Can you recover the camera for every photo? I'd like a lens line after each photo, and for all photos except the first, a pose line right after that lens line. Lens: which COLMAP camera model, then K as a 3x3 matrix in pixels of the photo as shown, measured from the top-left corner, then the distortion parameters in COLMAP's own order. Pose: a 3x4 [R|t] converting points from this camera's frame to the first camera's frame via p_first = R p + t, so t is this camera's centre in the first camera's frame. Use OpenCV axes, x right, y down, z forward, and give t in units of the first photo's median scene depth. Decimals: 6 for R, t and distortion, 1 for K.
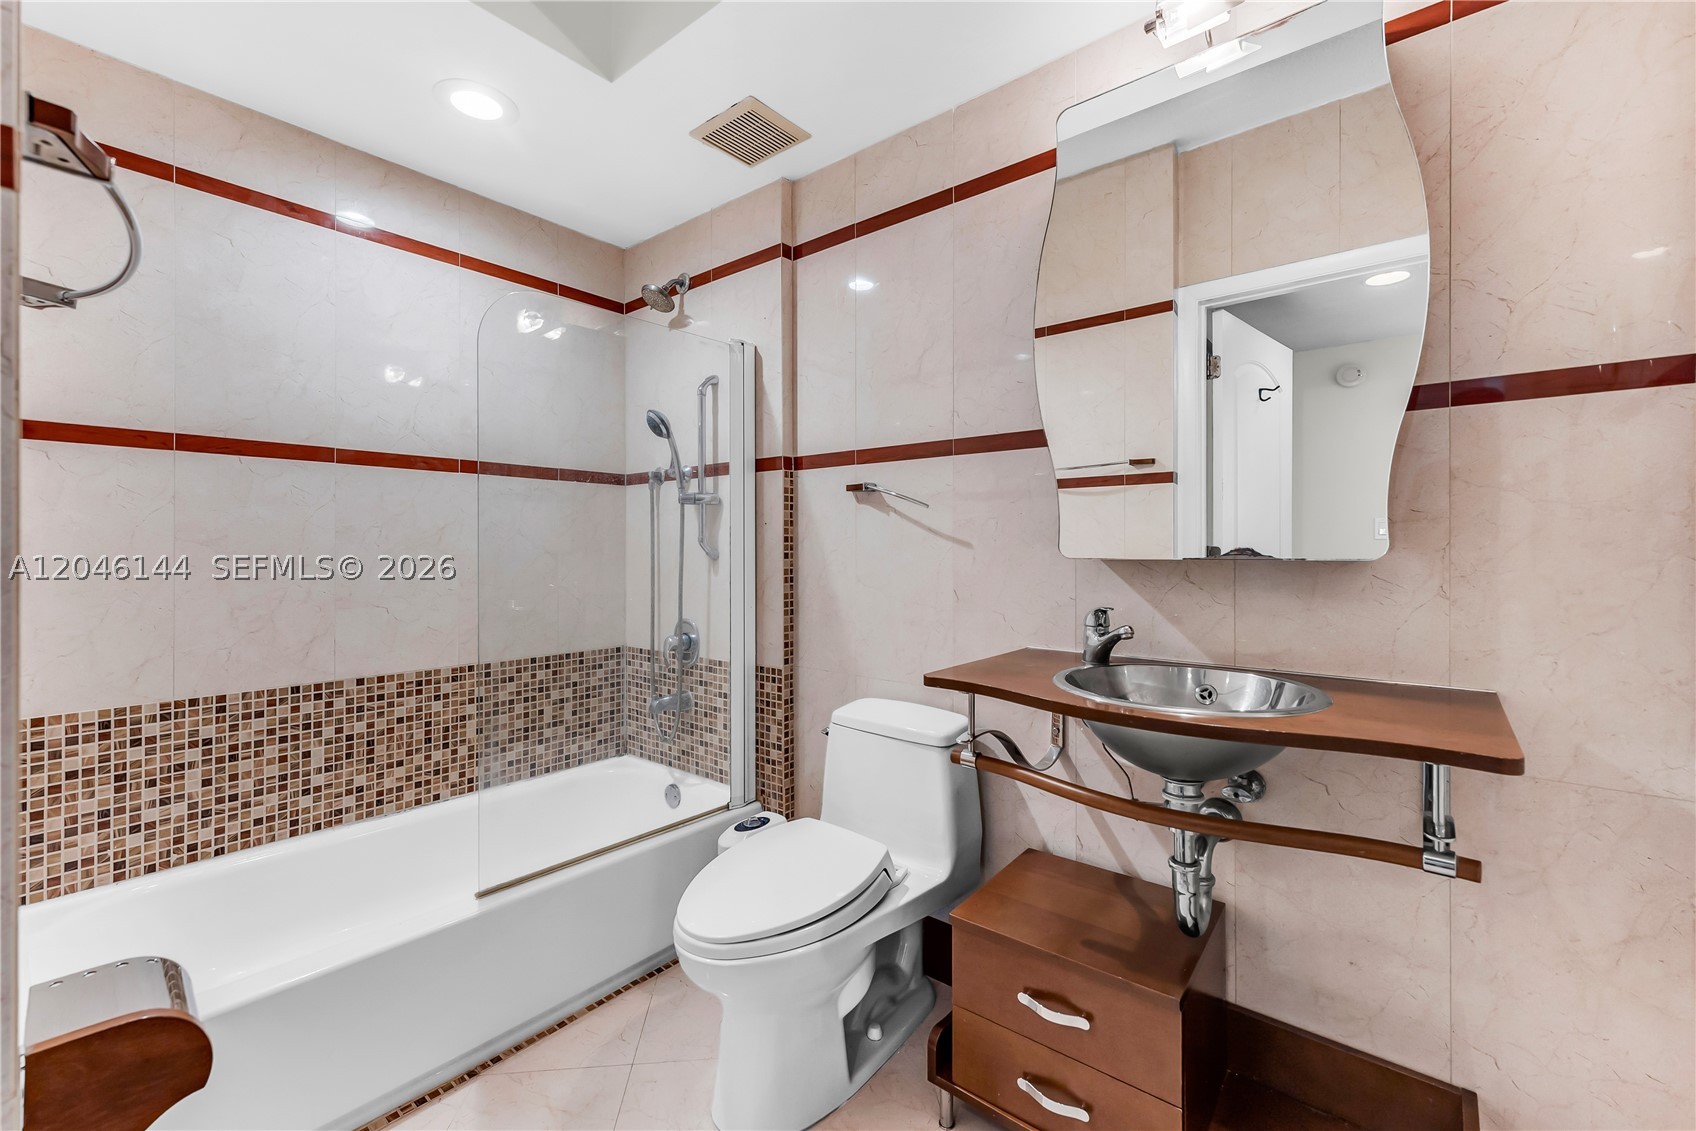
lens RADIAL K [[700.4, 0, 844.4], [0, 700.4, 535.7], [0, 0, 1]] dist [0.041546, -0.000026]
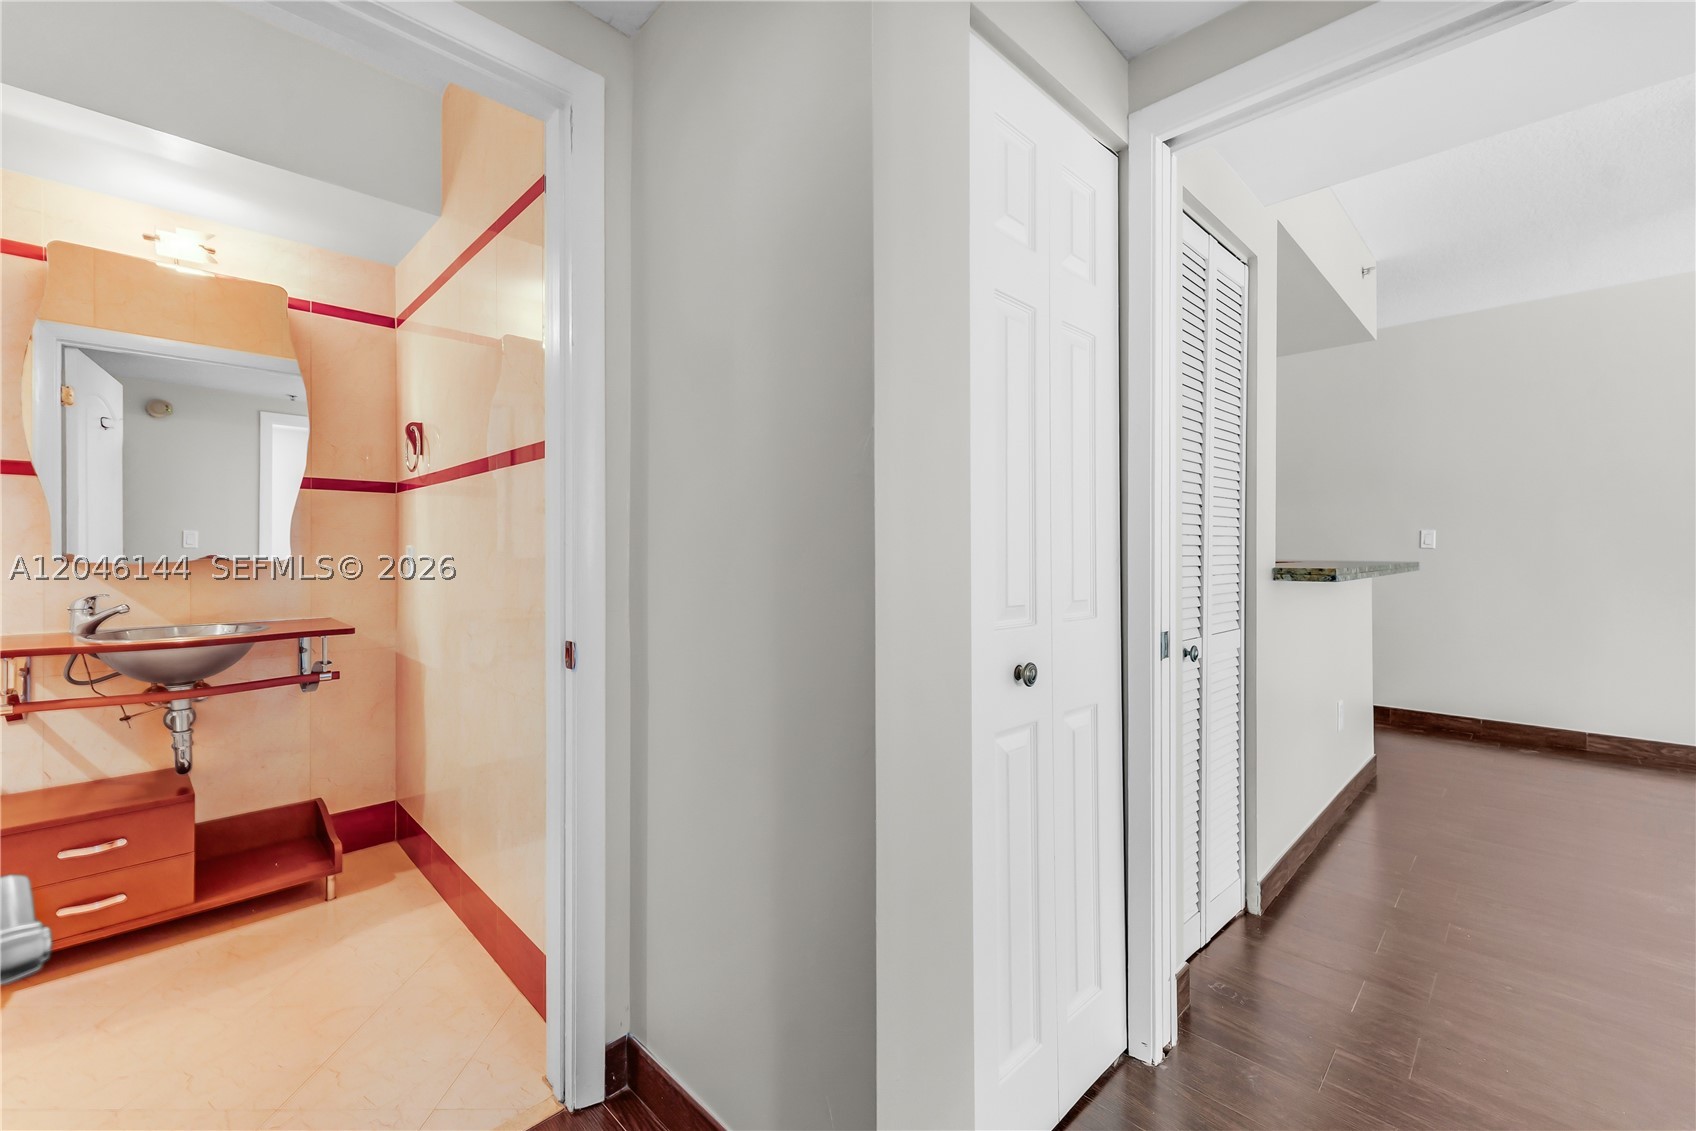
lens RADIAL K [[690.9, 0, 843.5], [0, 690.9, 553.2], [0, 0, 1]] dist [0.003384, -0.000272]
pose [[0.091144, 0.003719, 0.995831, -0.885005], [-0.006151, 0.999976, -0.003172, 0.012080], [-0.995819, -0.005836, 0.091165, -0.631140]]
